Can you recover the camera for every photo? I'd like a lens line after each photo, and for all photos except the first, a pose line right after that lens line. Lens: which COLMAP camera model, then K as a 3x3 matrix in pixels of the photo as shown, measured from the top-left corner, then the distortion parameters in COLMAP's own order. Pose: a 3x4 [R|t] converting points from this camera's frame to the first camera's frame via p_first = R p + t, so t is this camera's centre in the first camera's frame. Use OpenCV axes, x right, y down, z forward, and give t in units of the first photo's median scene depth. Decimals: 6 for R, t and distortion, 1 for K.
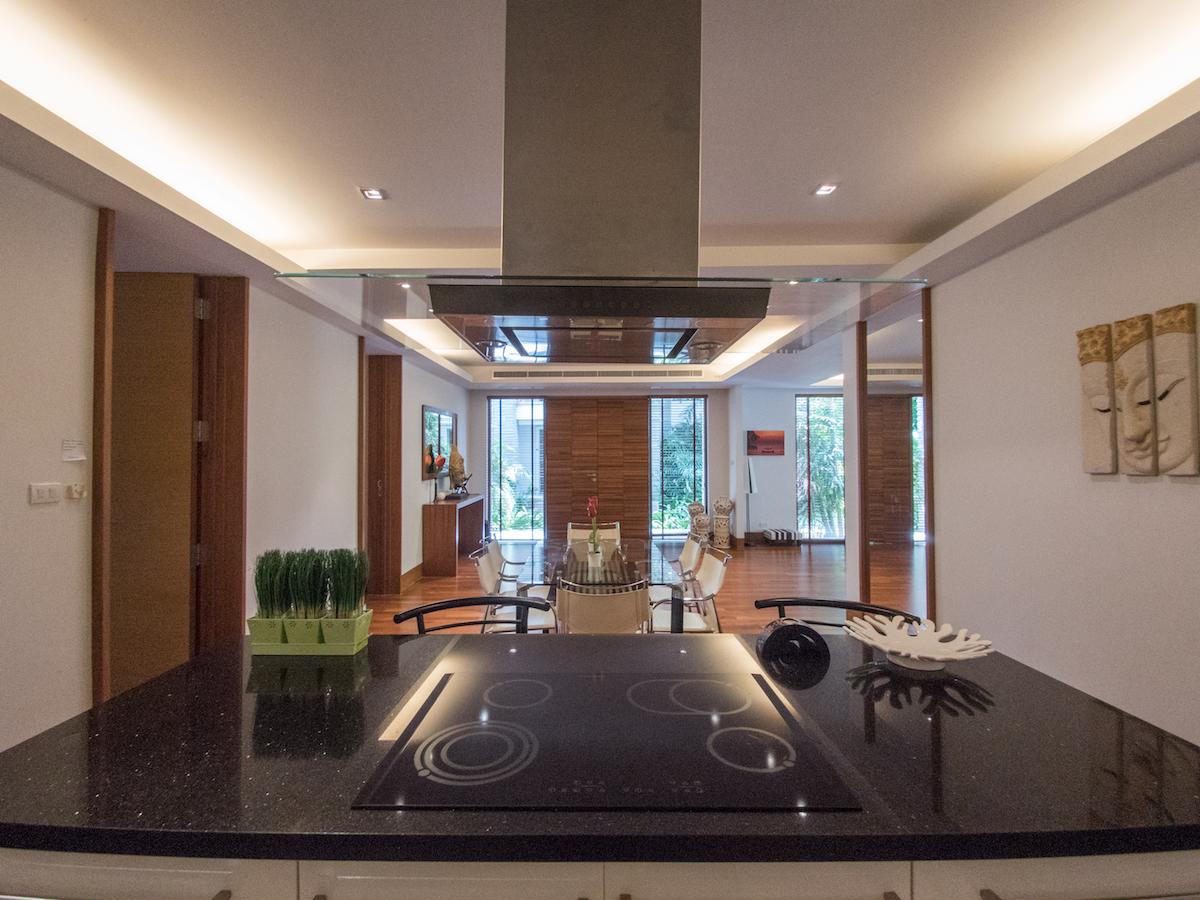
lens RADIAL K [[544.2, 0, 598.5], [0, 544.2, 442.0], [0, 0, 1]] dist [0.000418, -0.010039]
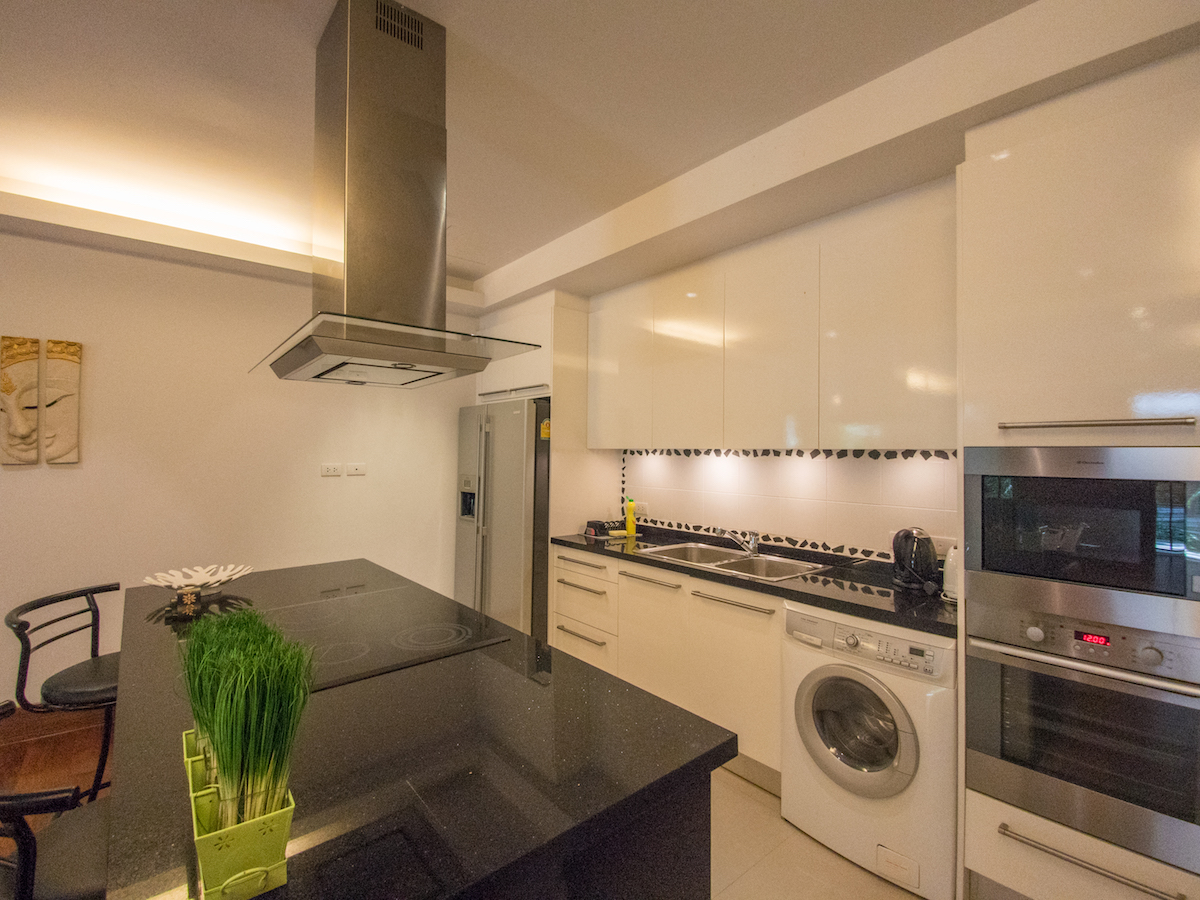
lens RADIAL K [[544.2, 0, 598.5], [0, 544.2, 442.0], [0, 0, 1]] dist [0.000418, -0.010039]
pose [[-0.638890, 0.007719, 0.769259, -0.831316], [-0.024465, 0.999240, -0.030345, 0.015098], [-0.768909, -0.038207, -0.638216, 0.783542]]
